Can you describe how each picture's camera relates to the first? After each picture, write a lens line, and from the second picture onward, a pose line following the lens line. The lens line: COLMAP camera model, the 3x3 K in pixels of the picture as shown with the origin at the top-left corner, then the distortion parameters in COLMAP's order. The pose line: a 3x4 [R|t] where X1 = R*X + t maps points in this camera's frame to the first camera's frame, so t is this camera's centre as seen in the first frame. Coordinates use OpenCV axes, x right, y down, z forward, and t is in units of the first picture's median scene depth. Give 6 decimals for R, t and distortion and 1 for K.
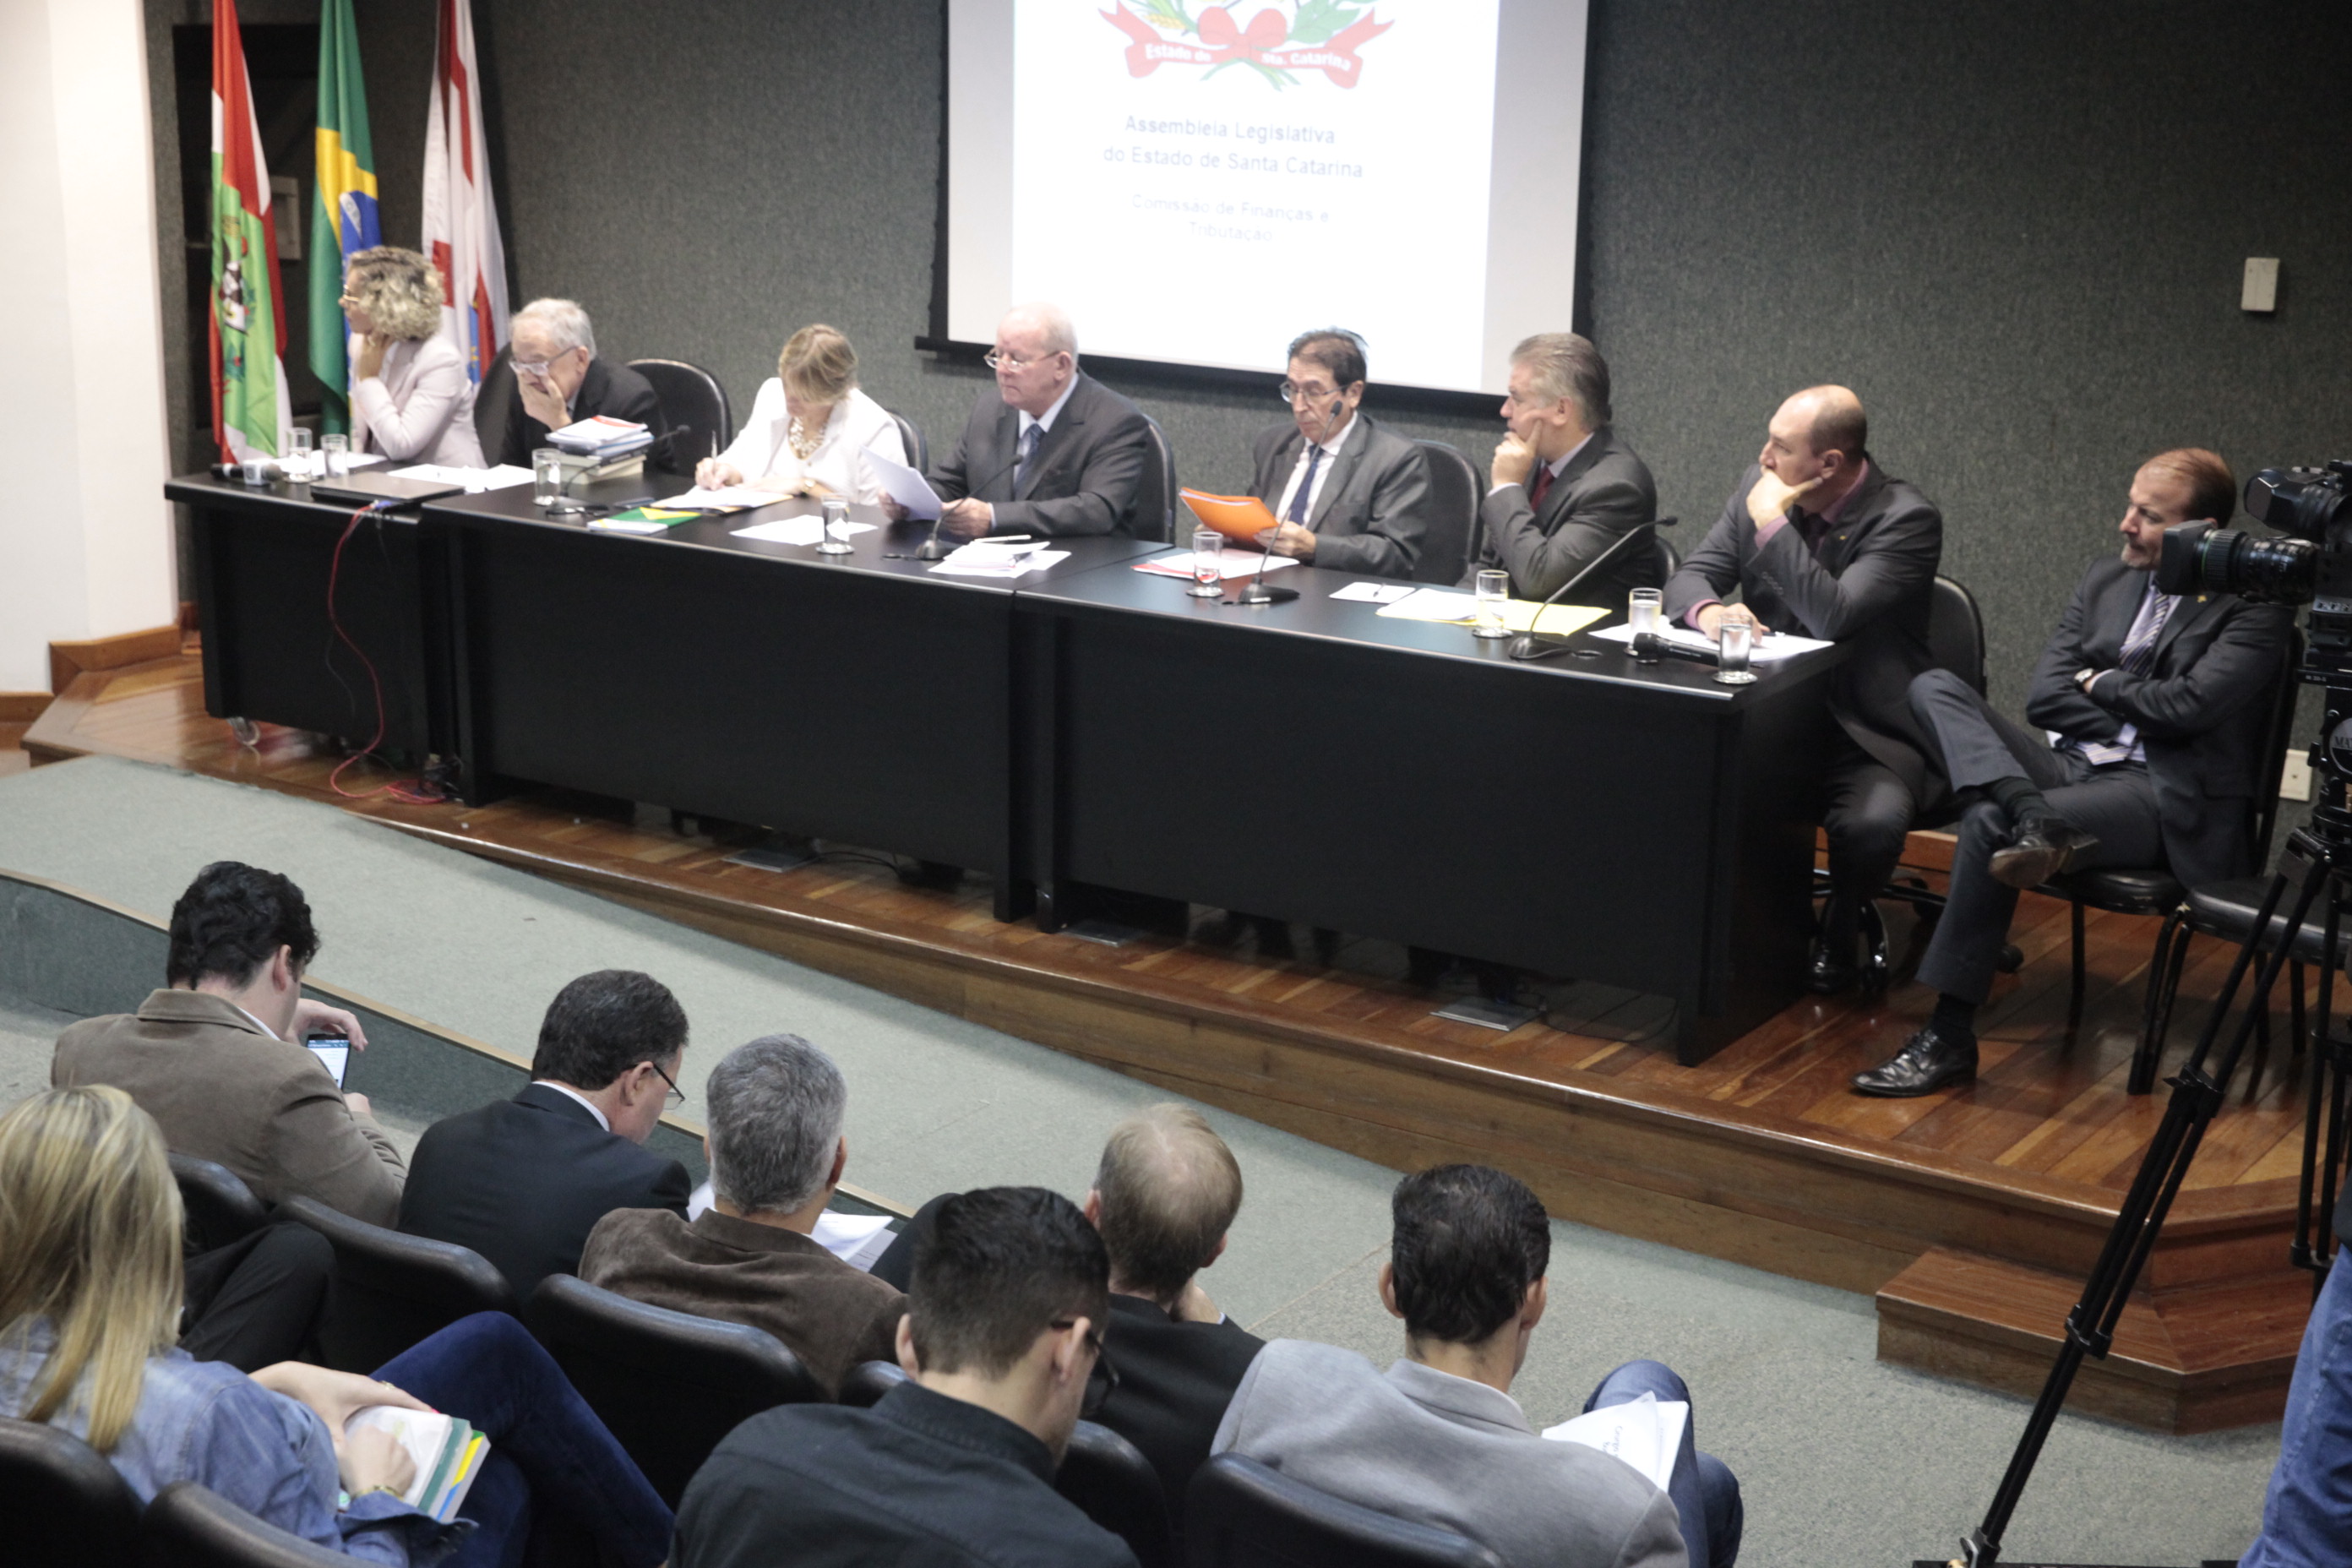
lens RADIAL K [[3356.3, 0, 1178.8], [0, 3356.3, 790.0], [0, 0, 1]] dist [0.108718, -0.000866]
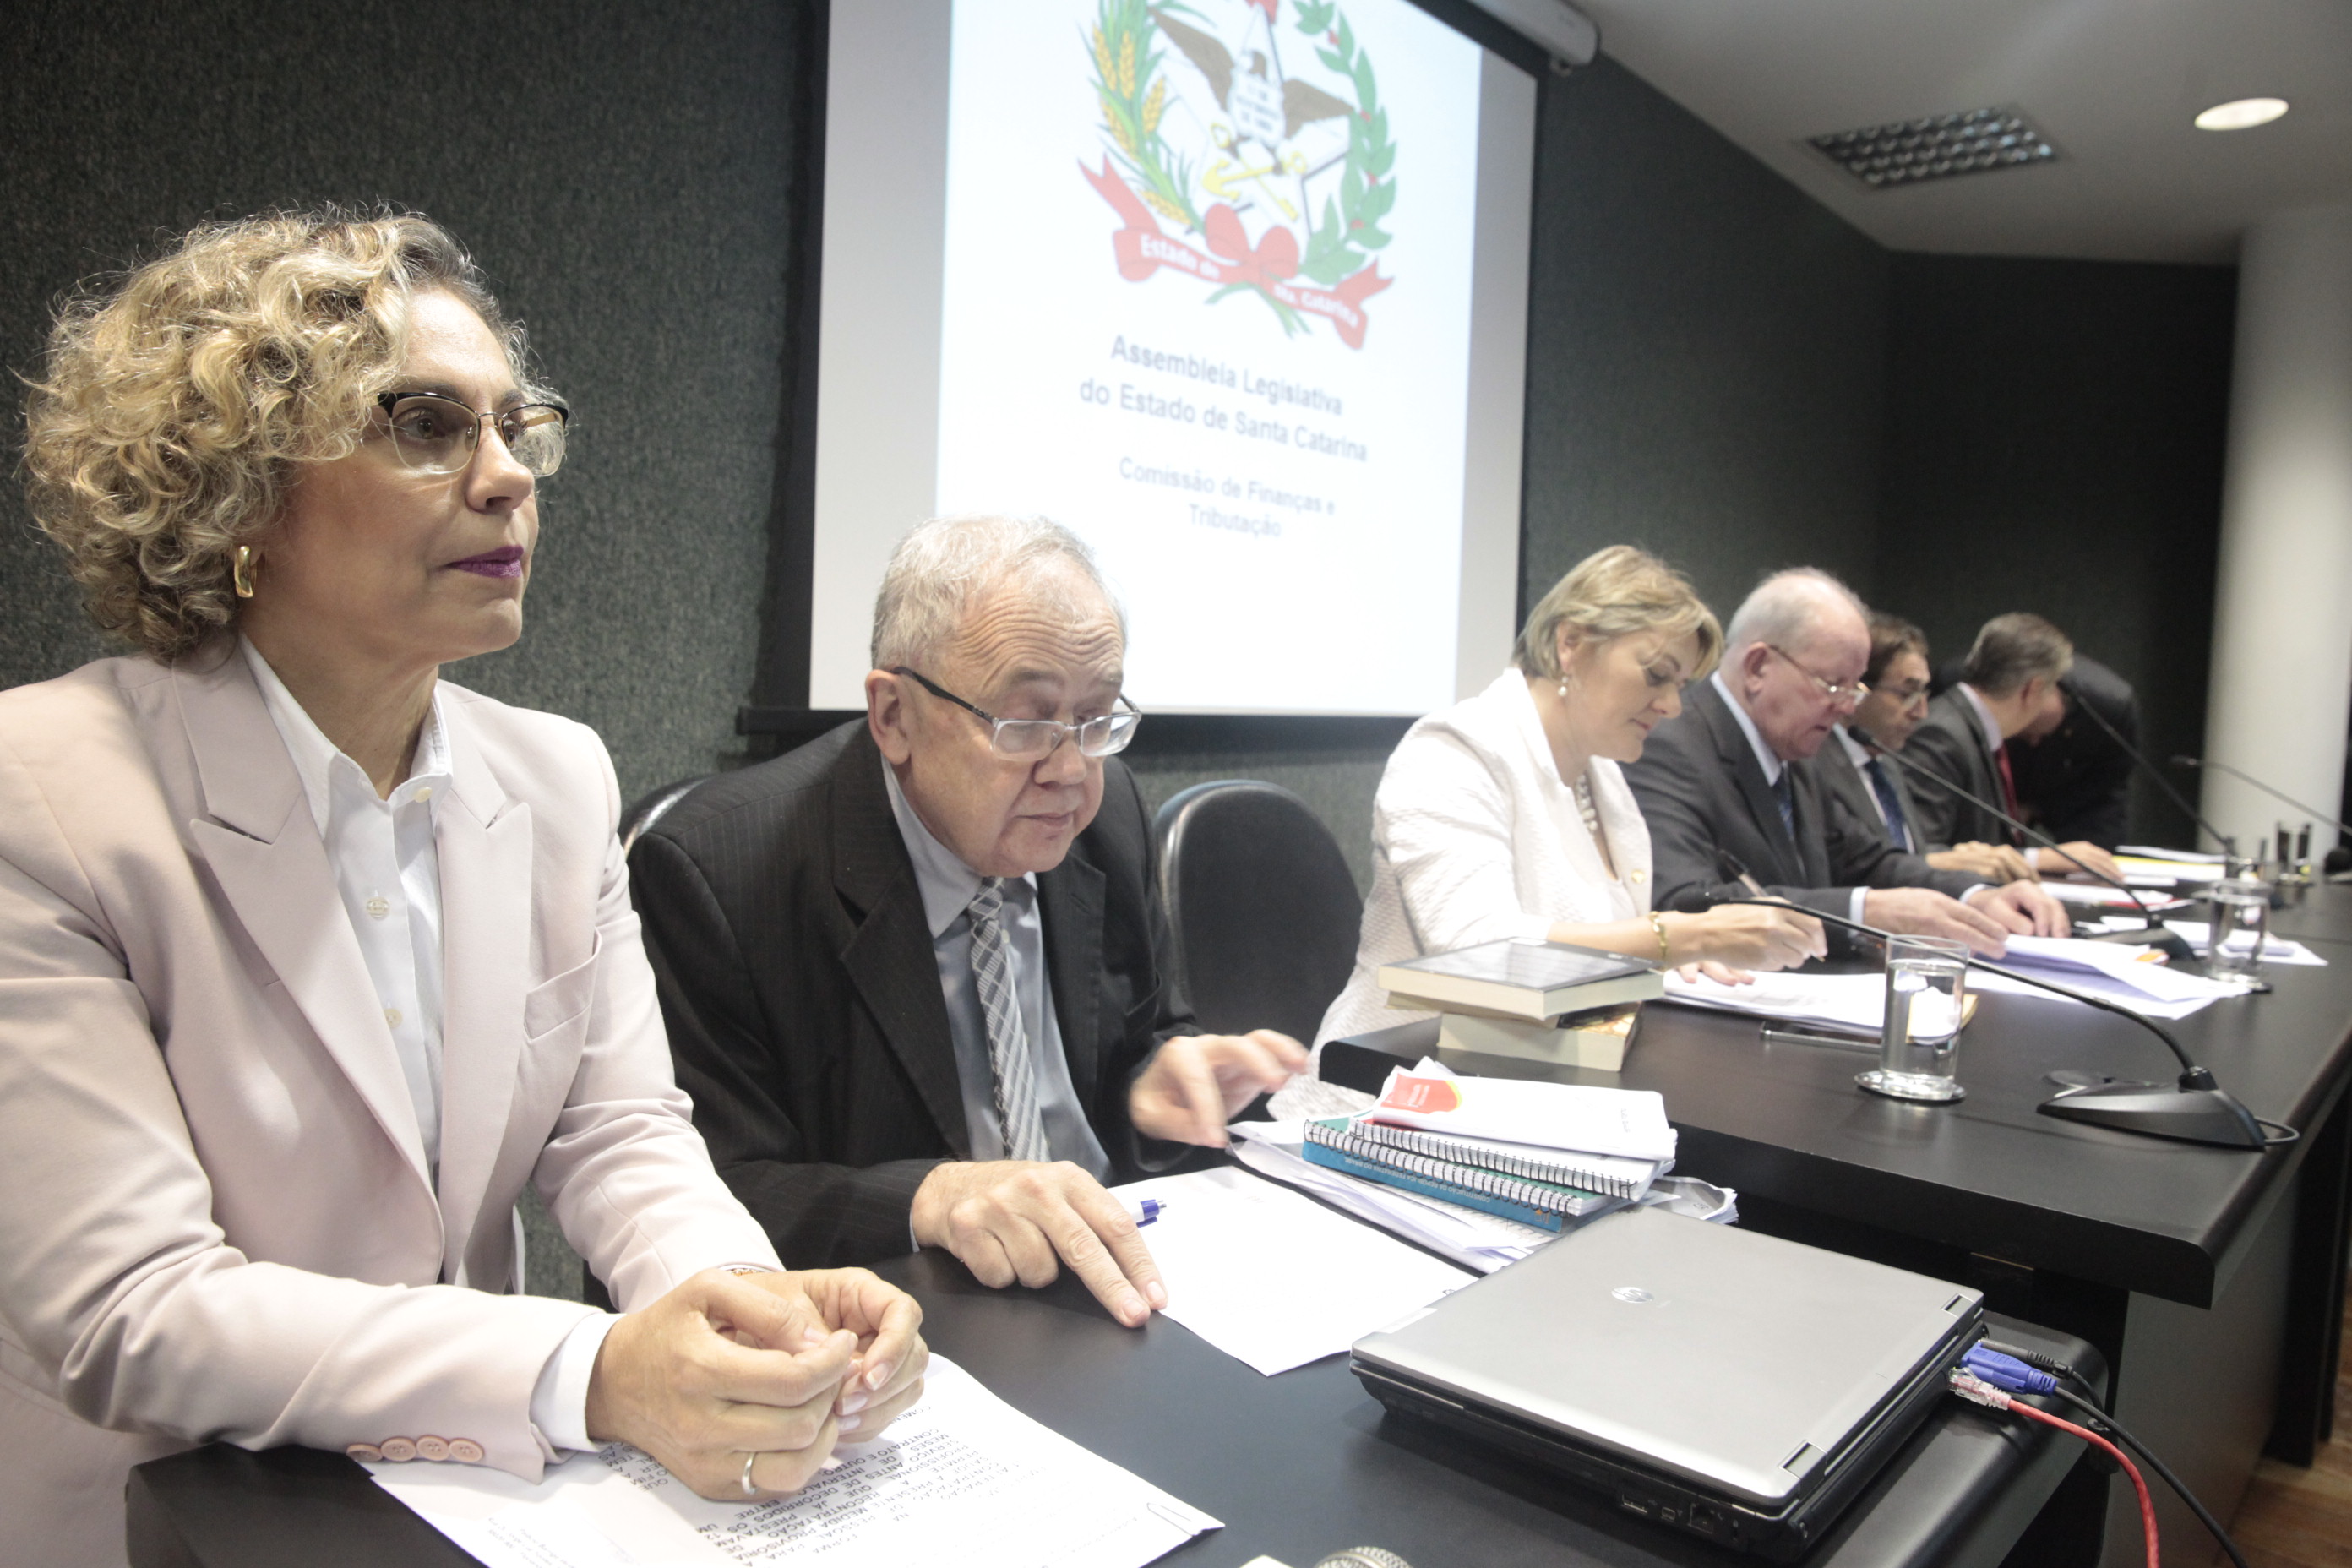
lens RADIAL K [[1595.6, 0, 1179.8], [0, 1595.6, 789.1], [0, 0, 1]] dist [-0.112441, 0.082325]
pose [[0.161813, -0.079323, 0.983628, -0.340974], [0.213850, 0.975897, 0.043520, -0.137399], [-0.963372, 0.203306, 0.174876, 1.034012]]
